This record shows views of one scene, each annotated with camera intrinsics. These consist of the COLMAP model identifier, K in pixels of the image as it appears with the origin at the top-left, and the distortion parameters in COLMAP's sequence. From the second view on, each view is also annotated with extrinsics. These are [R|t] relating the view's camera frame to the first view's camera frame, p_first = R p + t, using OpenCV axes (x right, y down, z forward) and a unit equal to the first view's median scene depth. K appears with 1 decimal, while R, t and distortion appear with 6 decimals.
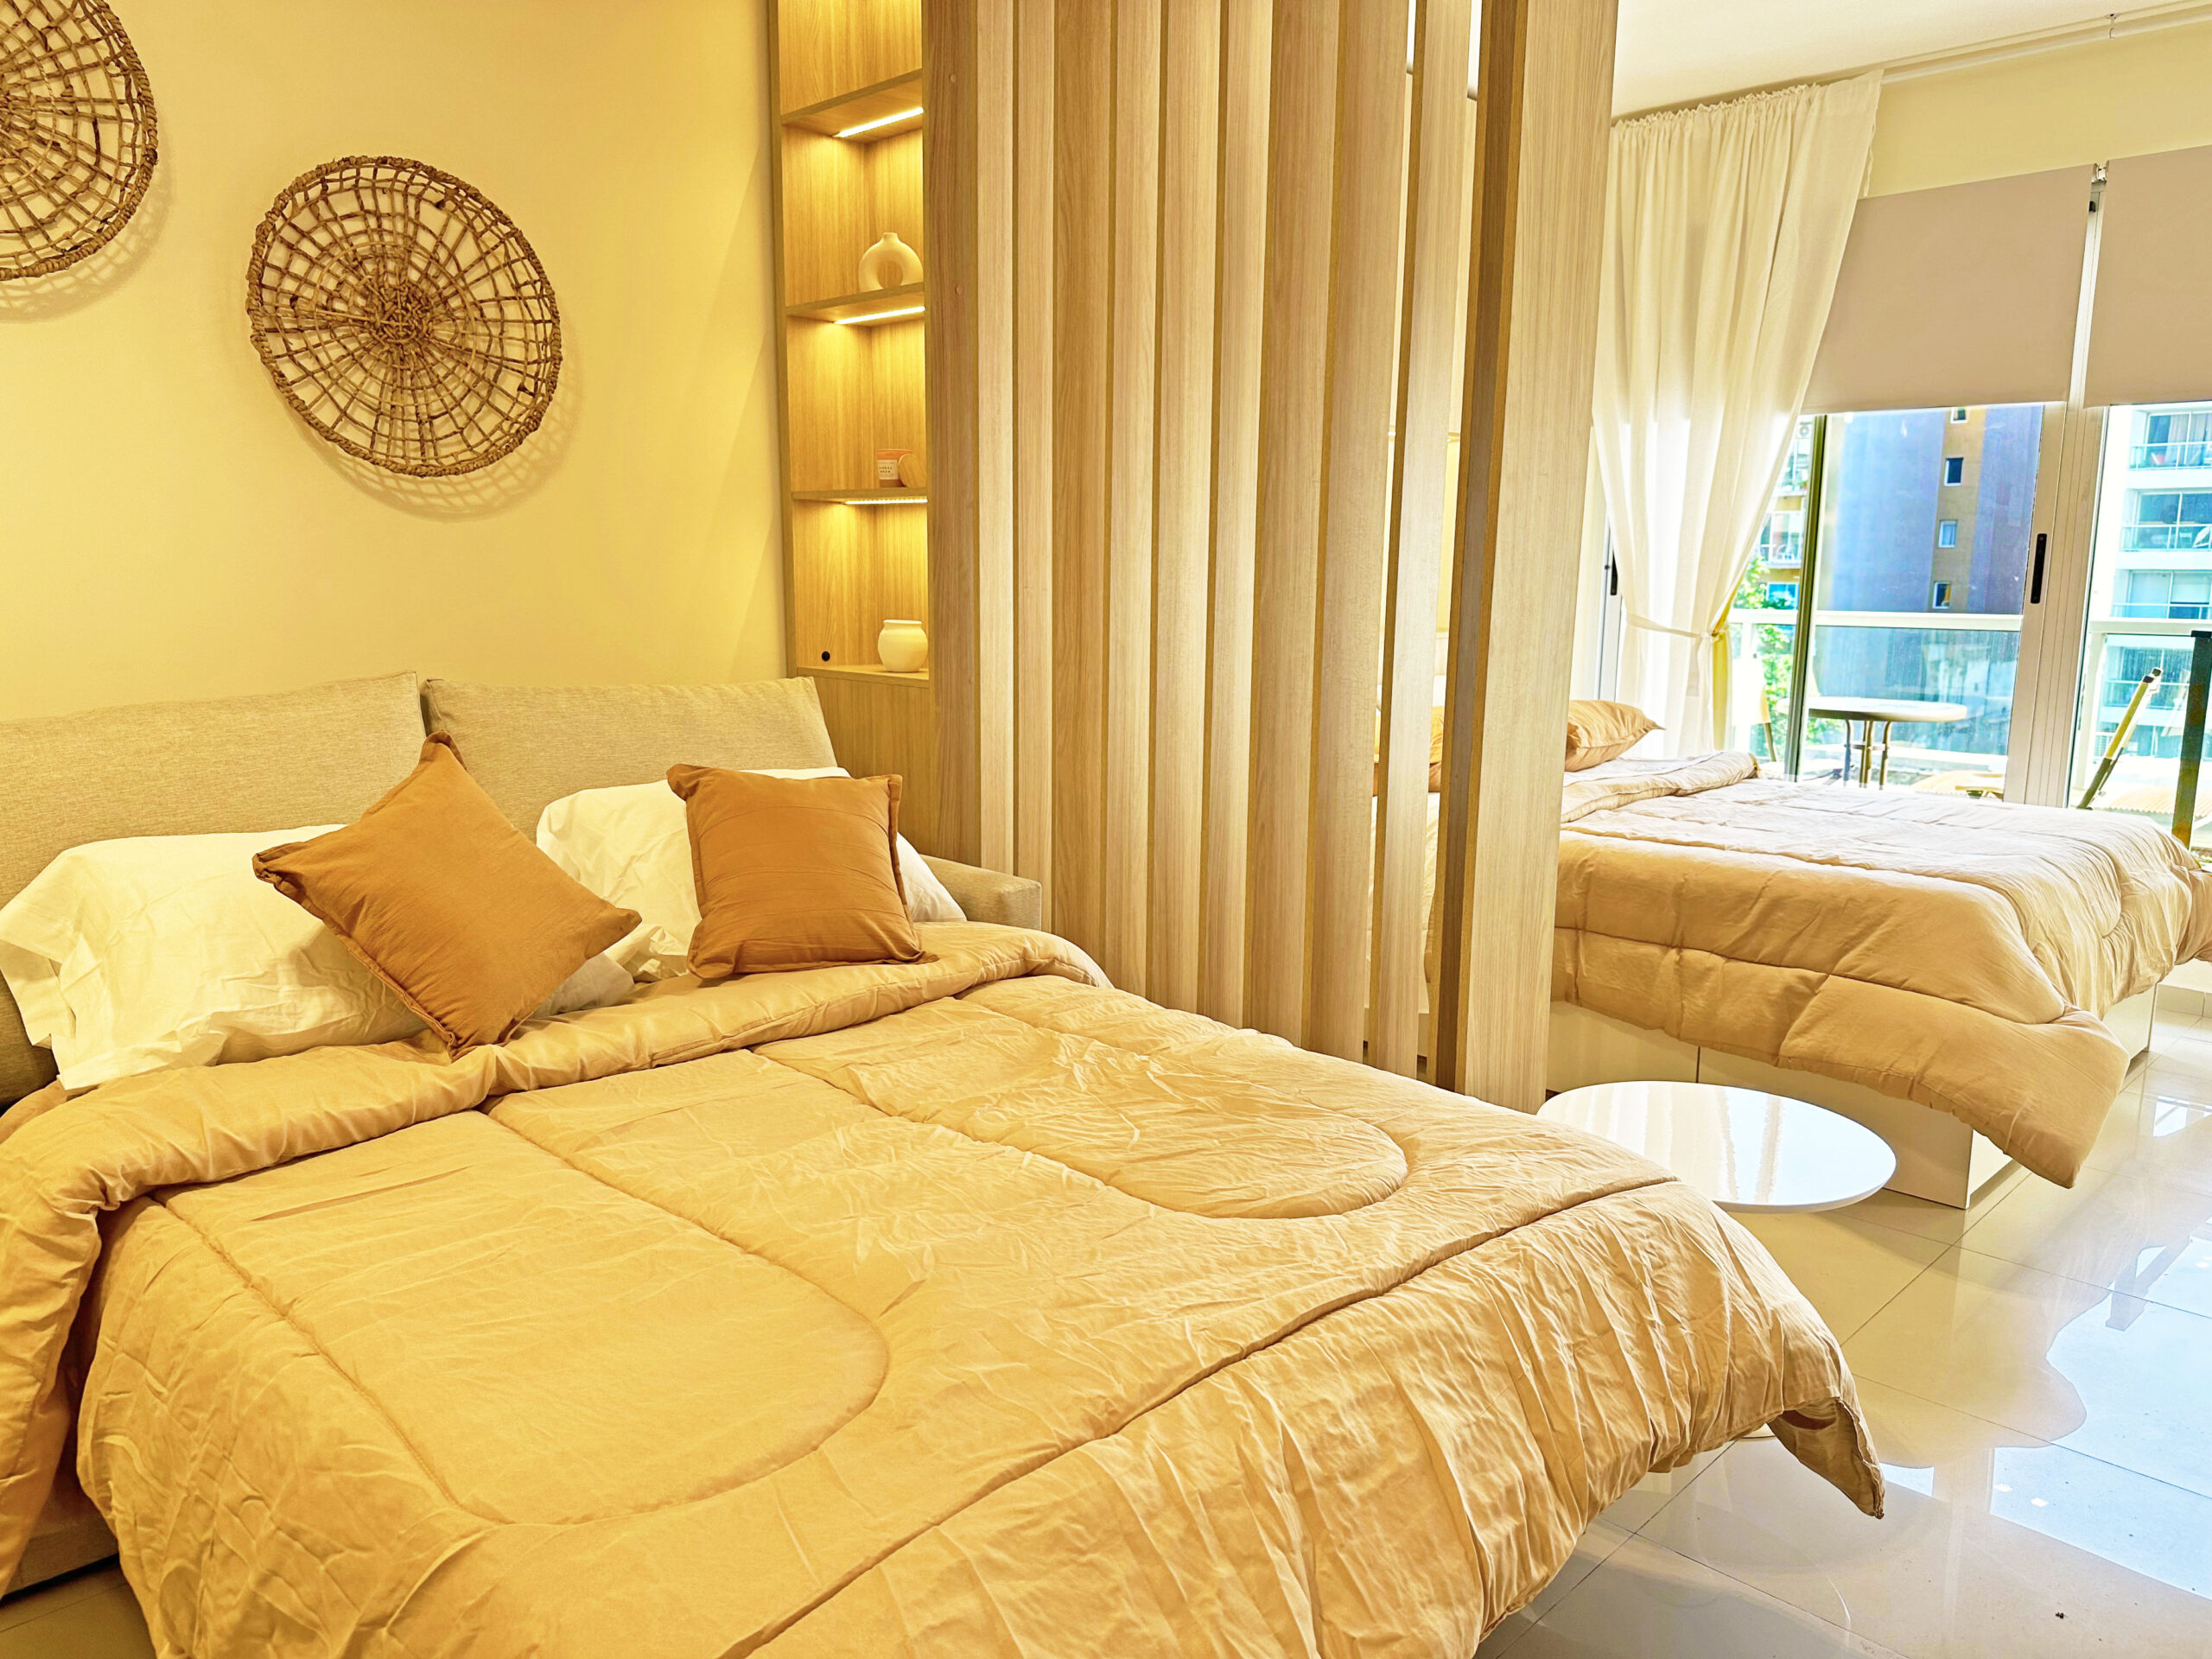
lens RADIAL K [[1558.3, 0, 1099.4], [0, 1558.3, 844.9], [0, 0, 1]] dist [0.002453, -0.007133]
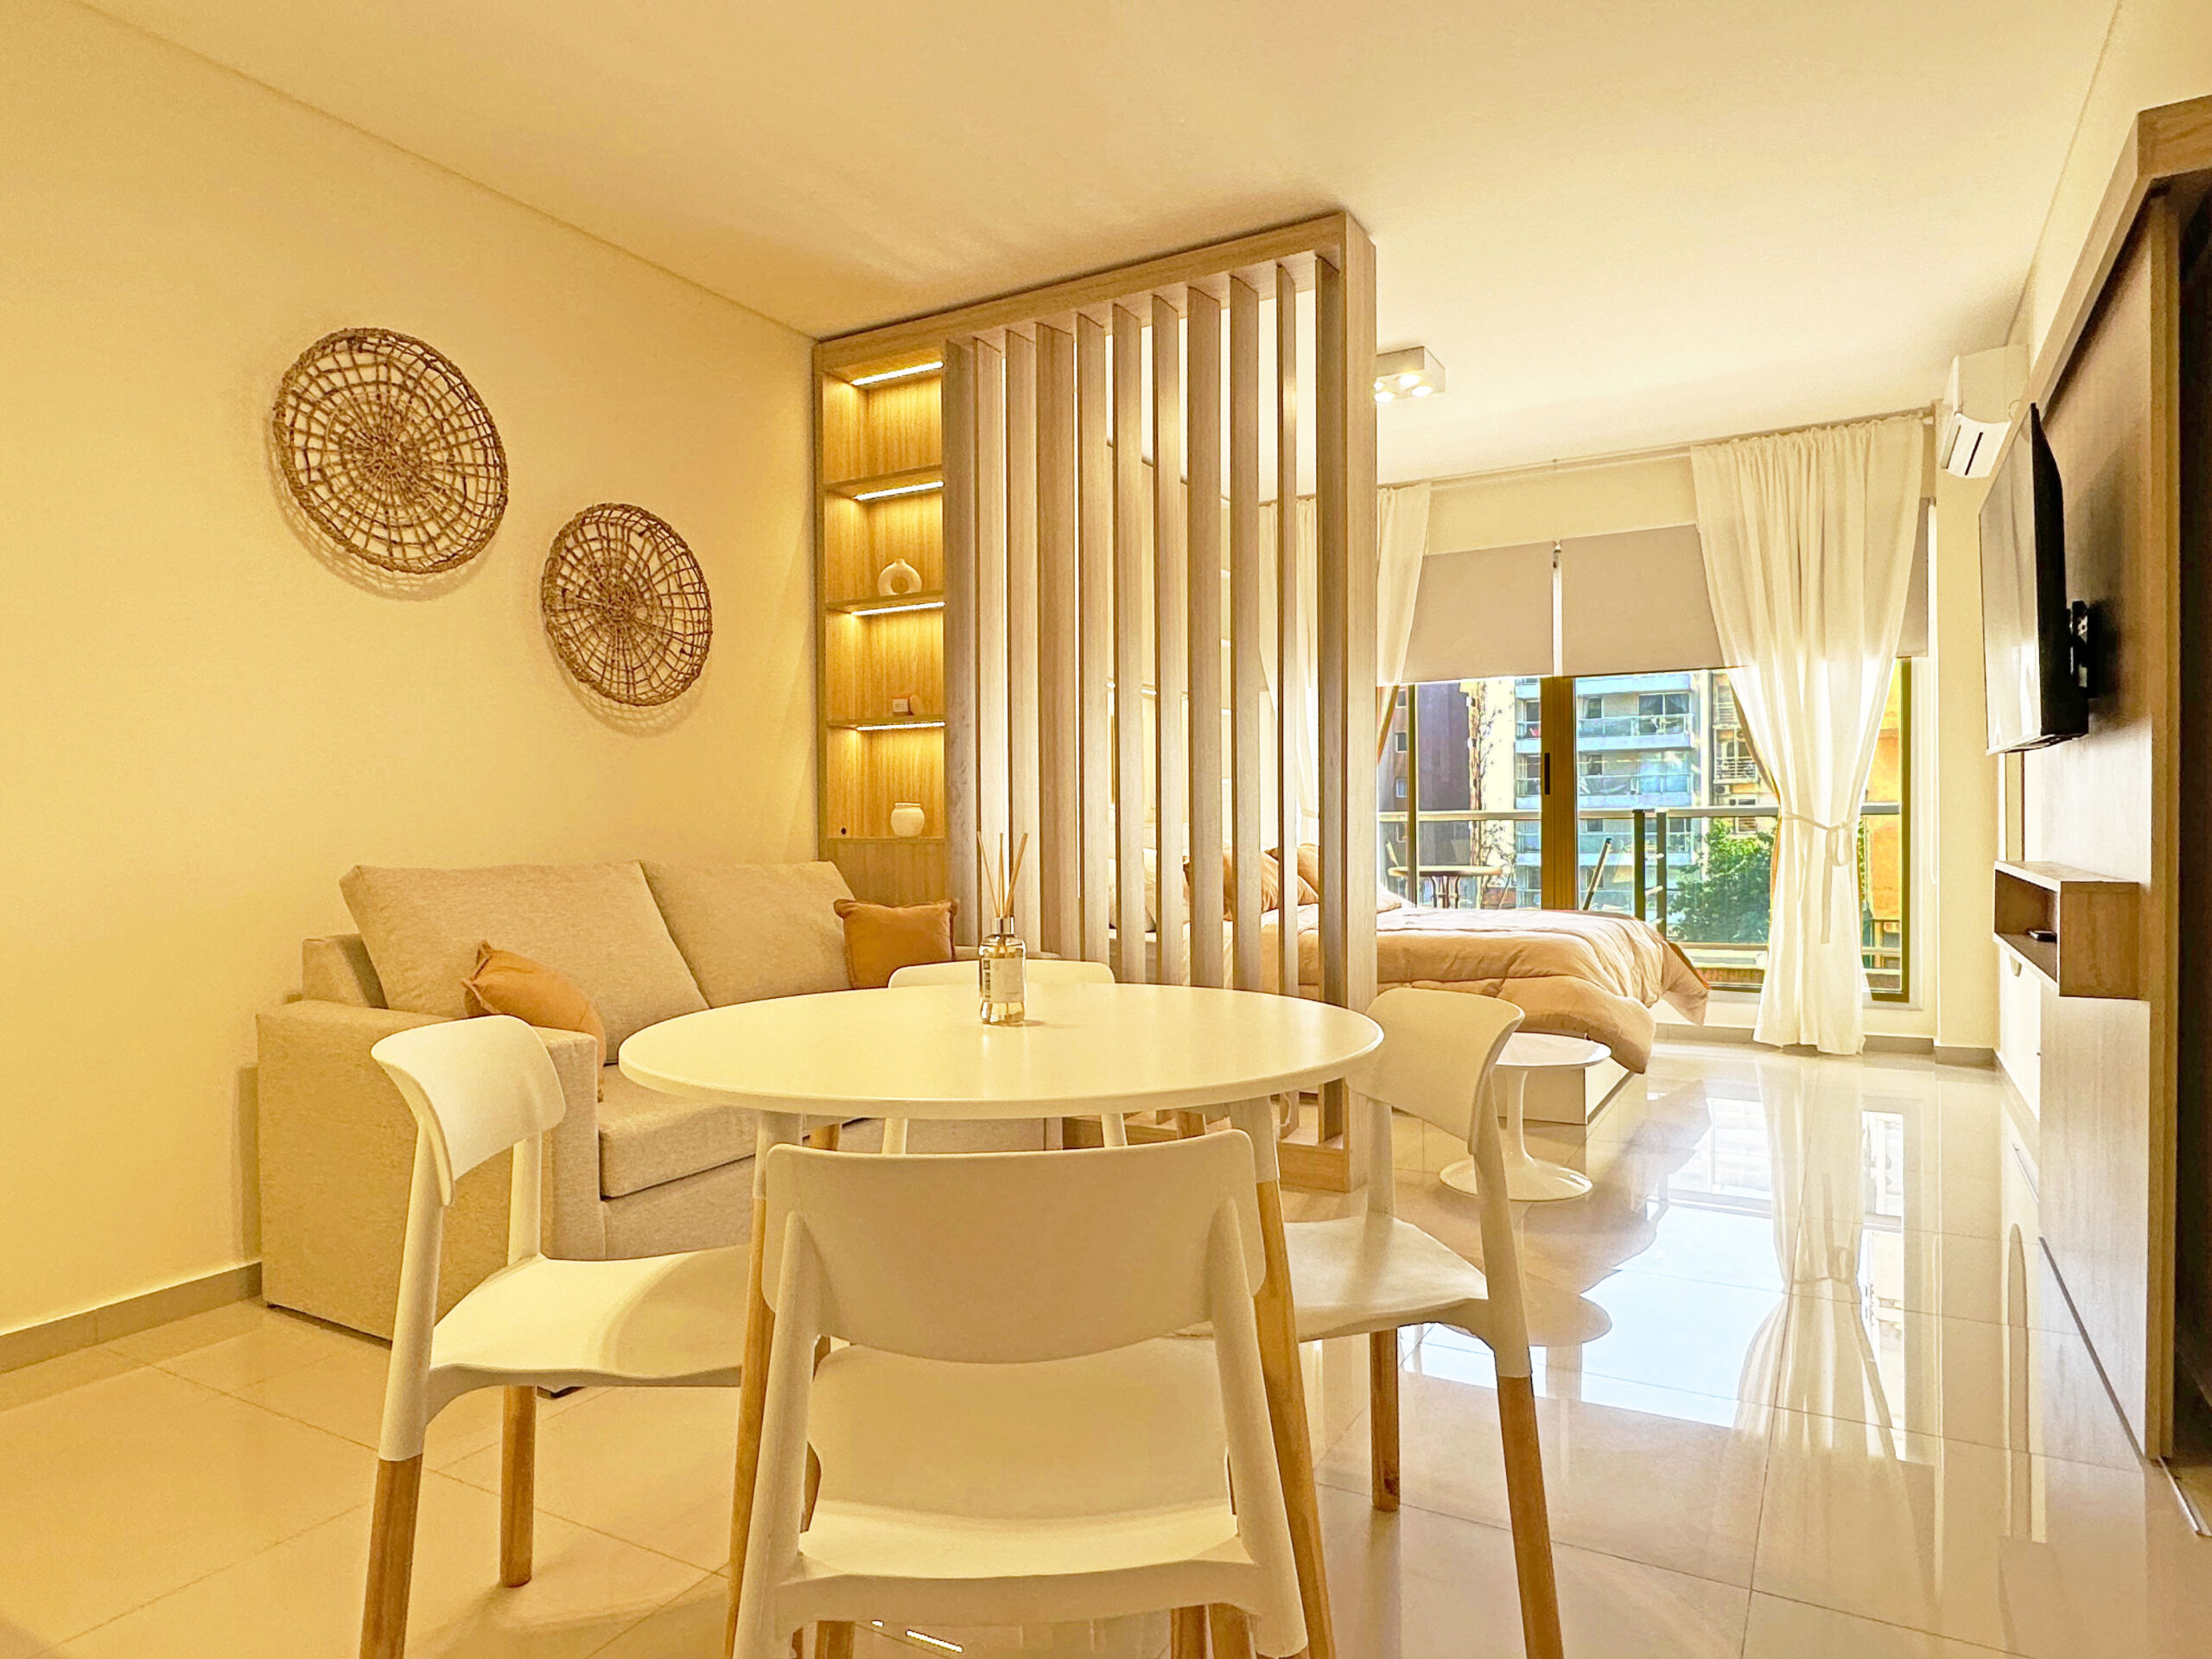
lens RADIAL K [[1345.3, 0, 1105.5], [0, 1345.3, 870.4], [0, 0, 1]] dist [0.000563, -0.000143]
pose [[0.961032, -0.031980, 0.274583, -0.356643], [0.071067, 0.988483, -0.133605, 0.124760], [-0.267148, 0.147912, 0.952236, -0.330698]]
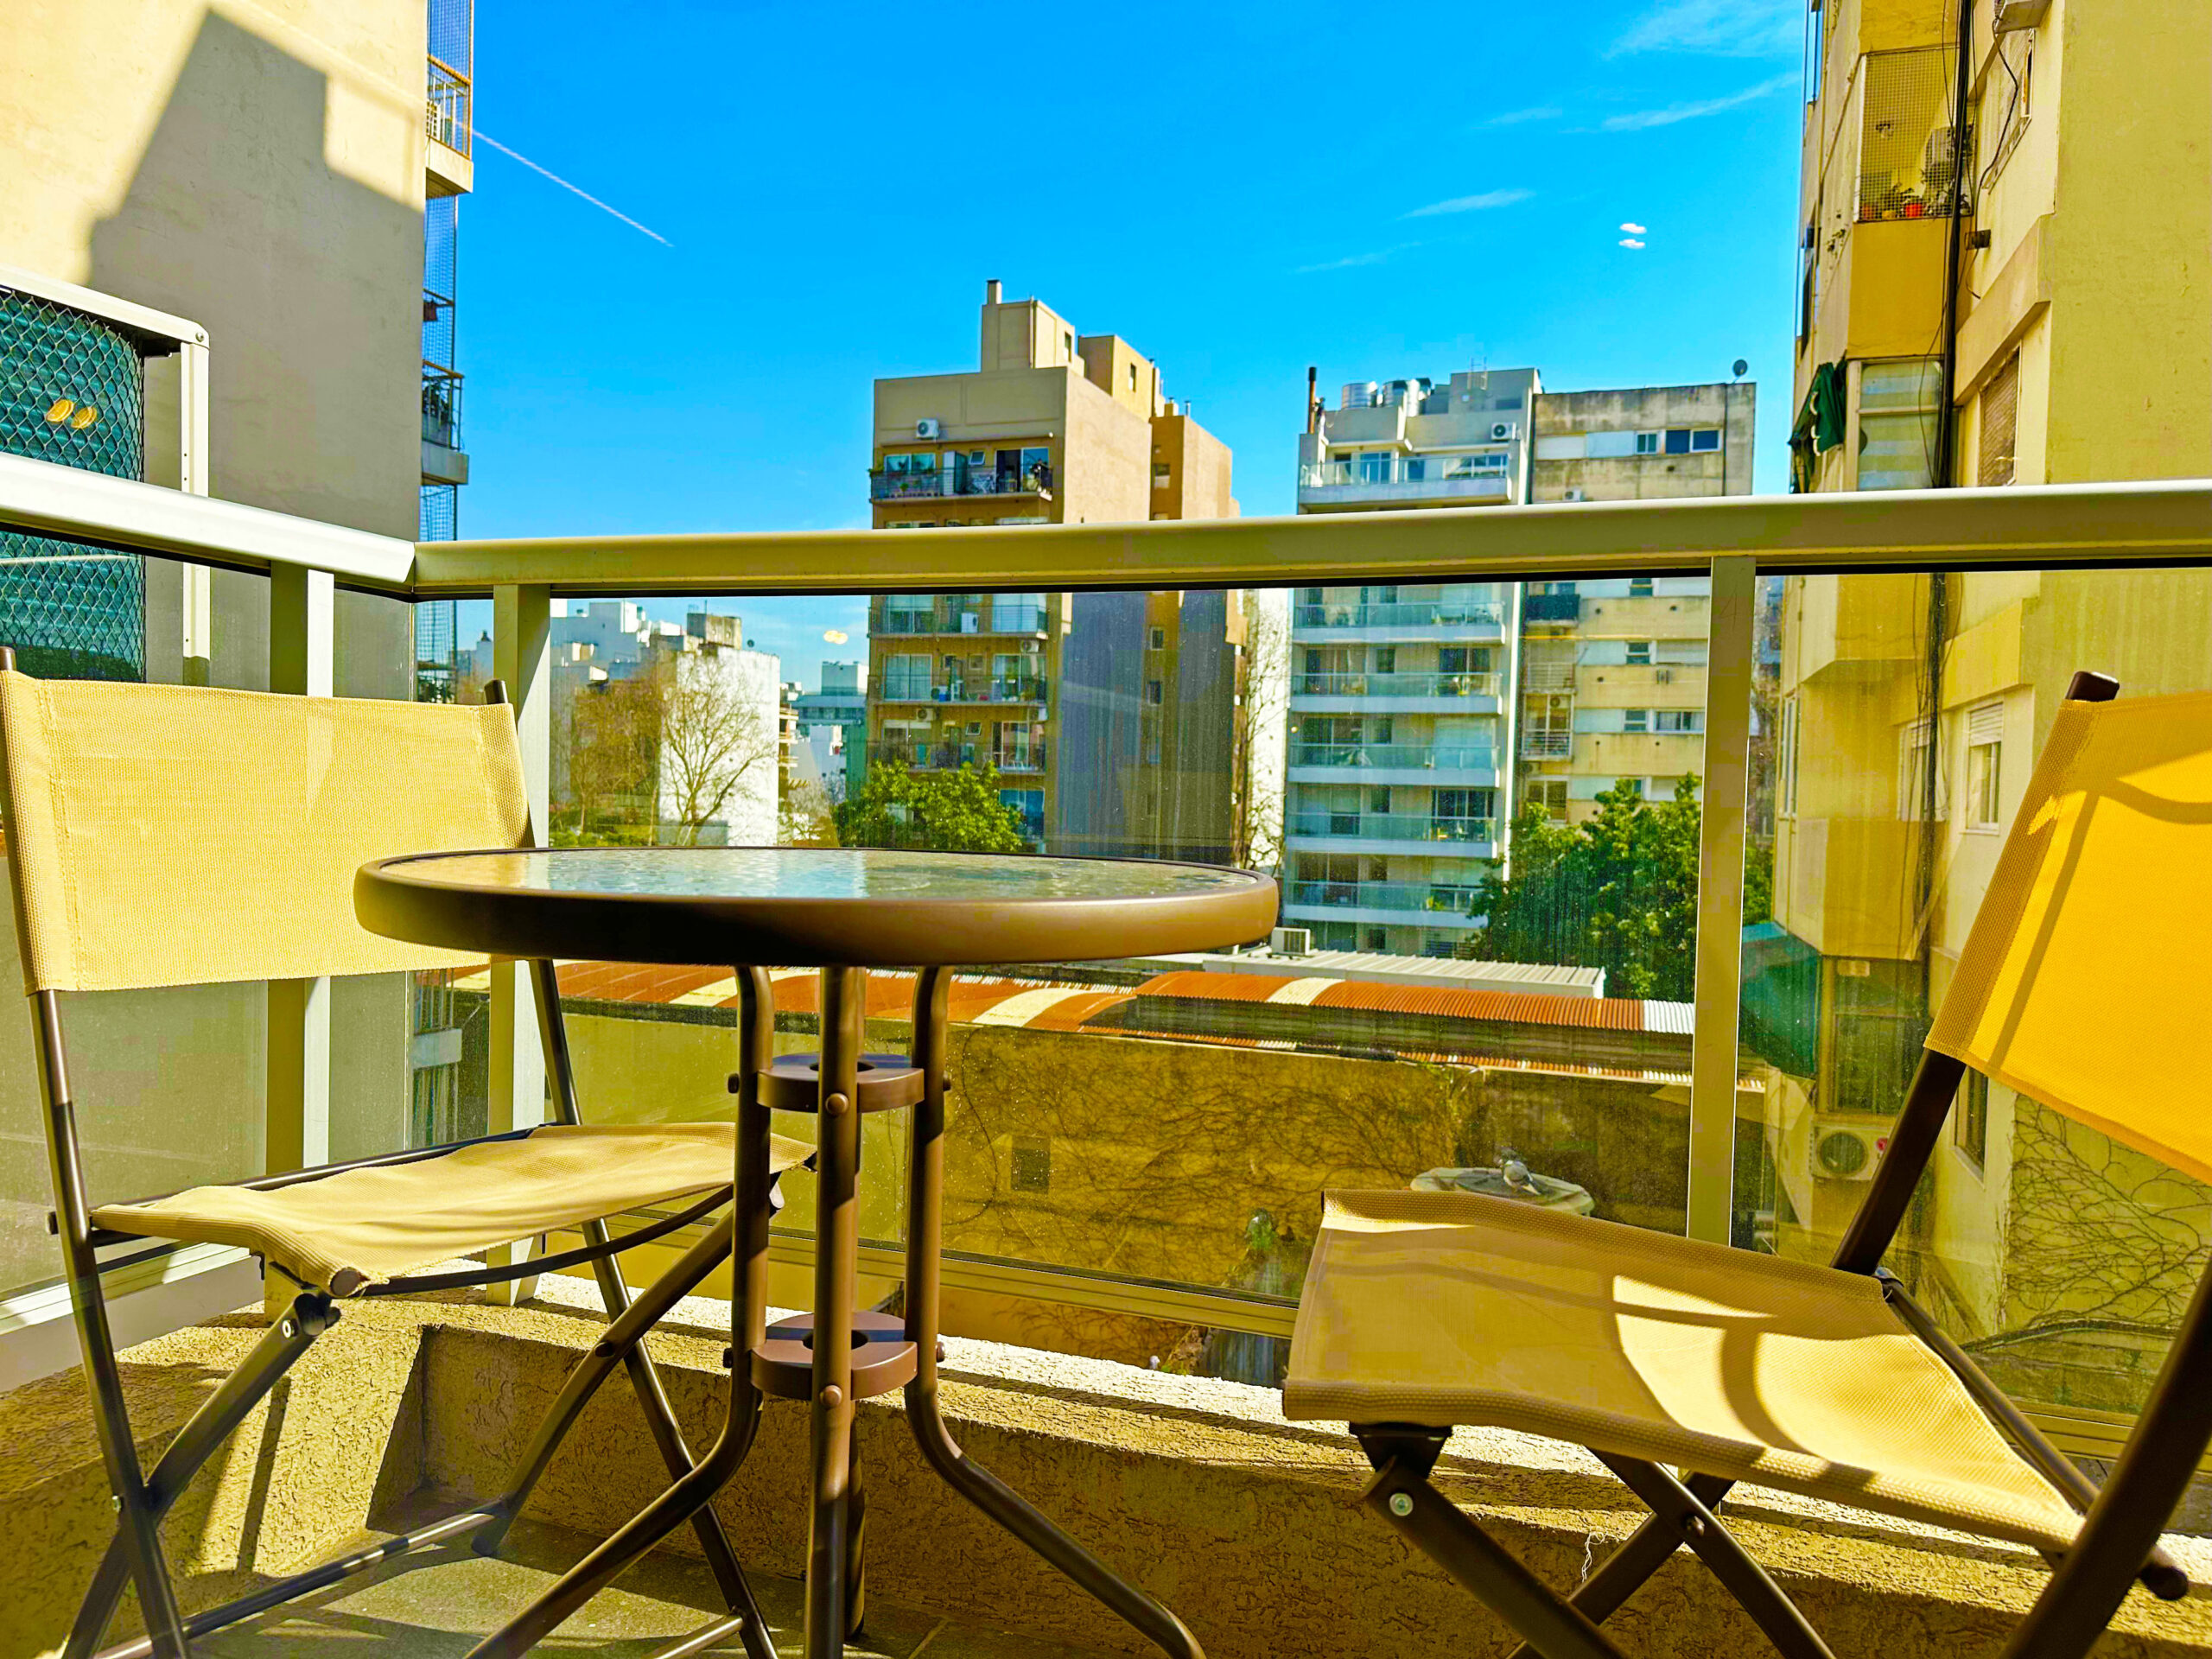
lens RADIAL K [[1579.1, 0, 1113.1], [0, 1579.1, 835.8], [0, 0, 1]] dist [0.091757, -0.116764]
pose [[0.893095, 0.004717, 0.449843, 0.832937], [0.058336, 0.990288, -0.126201, -0.136754], [-0.446069, 0.138951, 0.884146, 1.569581]]
